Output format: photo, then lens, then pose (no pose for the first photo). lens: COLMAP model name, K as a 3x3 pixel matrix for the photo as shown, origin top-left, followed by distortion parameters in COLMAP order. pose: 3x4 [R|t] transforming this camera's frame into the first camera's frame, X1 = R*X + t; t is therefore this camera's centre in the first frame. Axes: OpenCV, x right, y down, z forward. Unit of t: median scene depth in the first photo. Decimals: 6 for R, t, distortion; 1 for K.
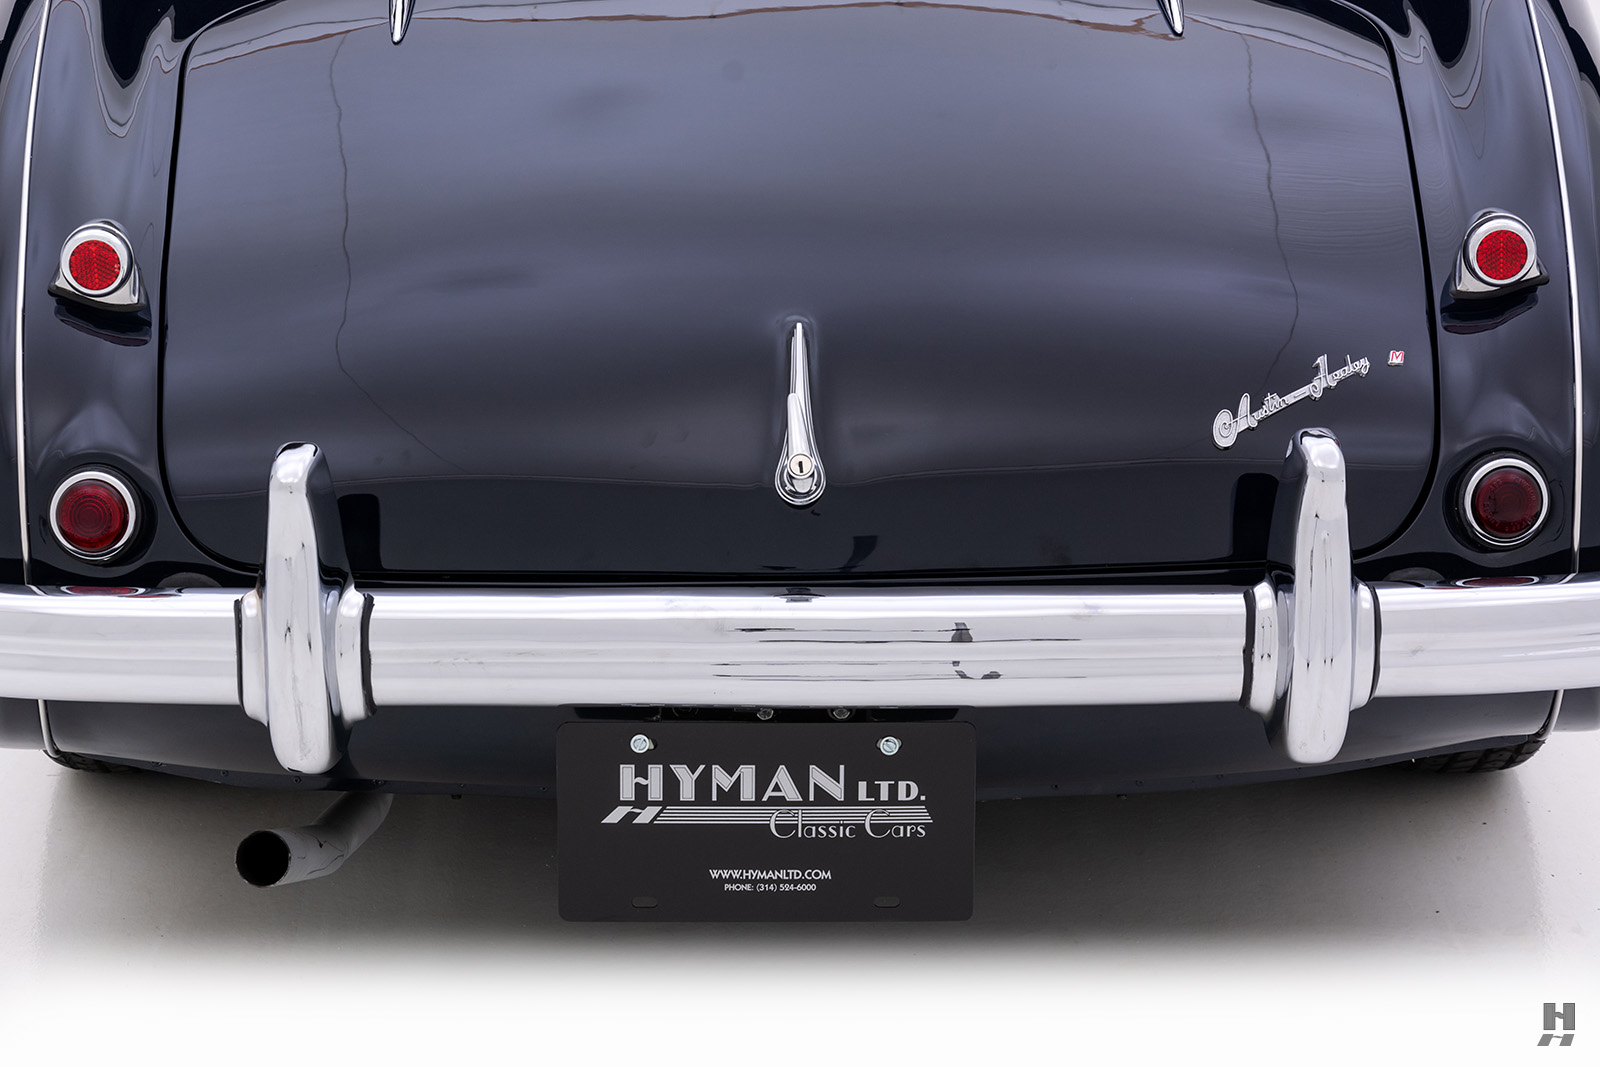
lens RADIAL K [[3666.8, 0, 787.6], [0, 3666.8, 533.1], [0, 0, 1]] dist [-0.105854, 0.000000]
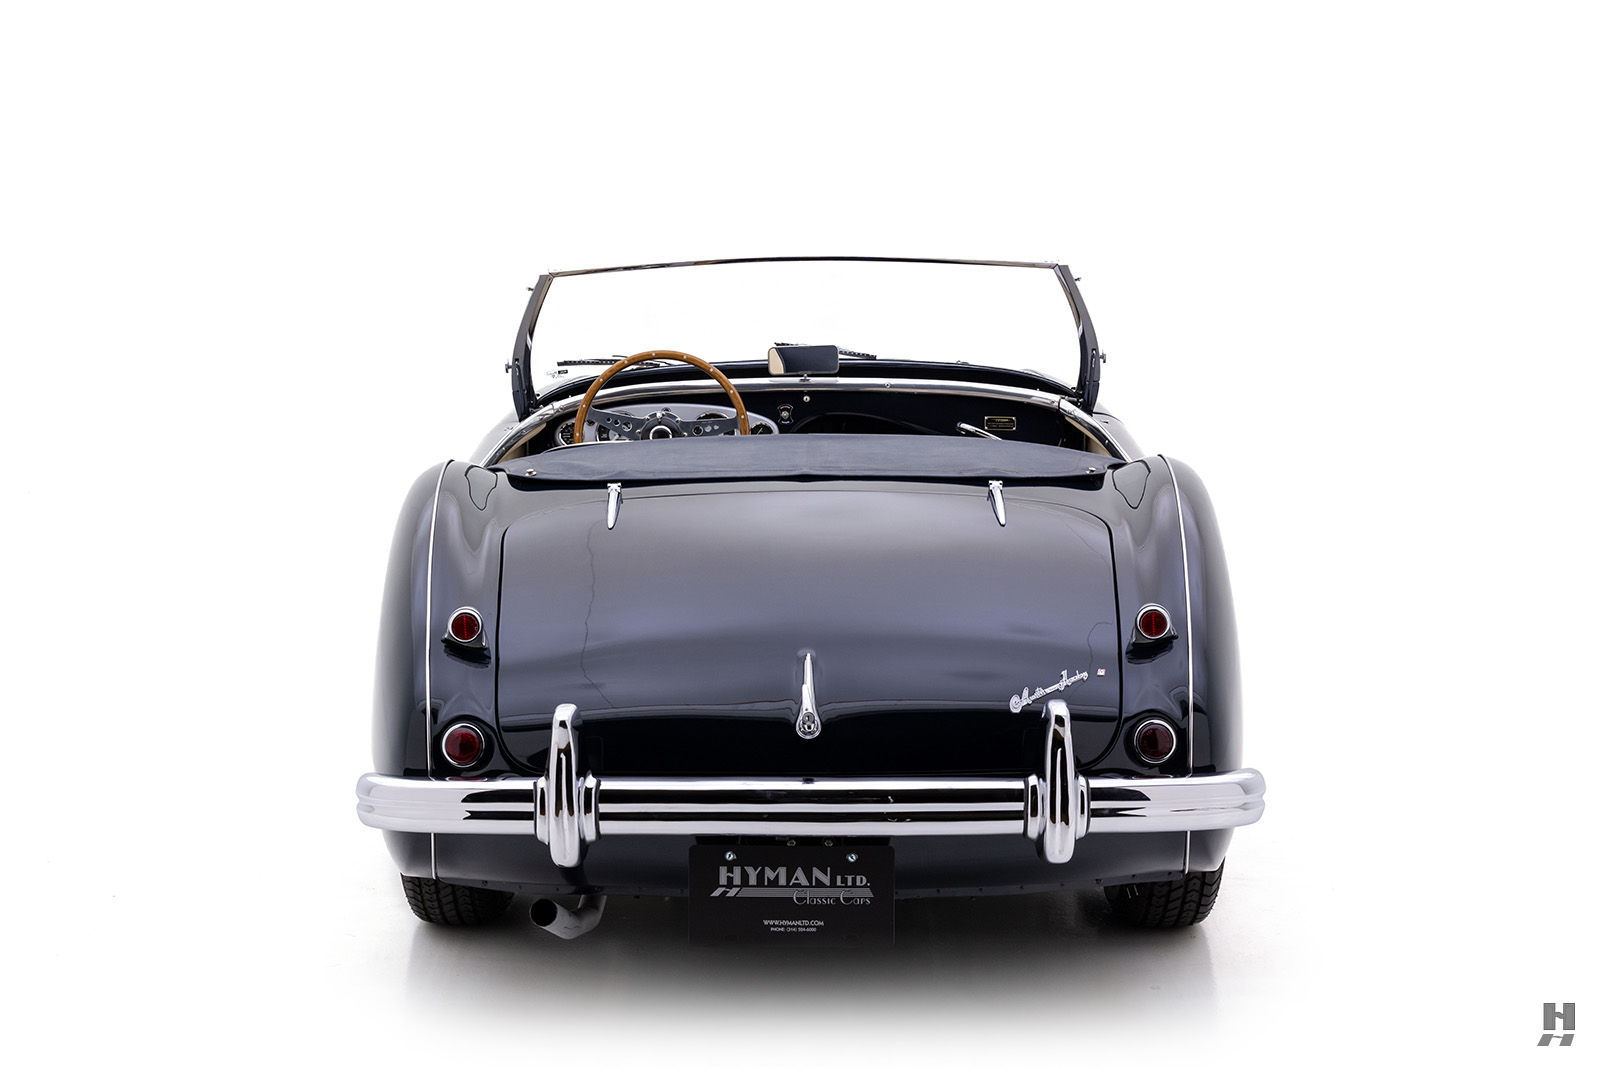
lens RADIAL K [[2525.1, 0, 806.6], [0, 2525.1, 534.2], [0, 0, 1]] dist [-0.175447, 0.000000]
pose [[0.999939, 0.002640, -0.010756, 0.017069], [-0.004405, 0.985850, -0.167573, 0.114885], [0.010162, 0.167610, 0.985801, -0.409966]]
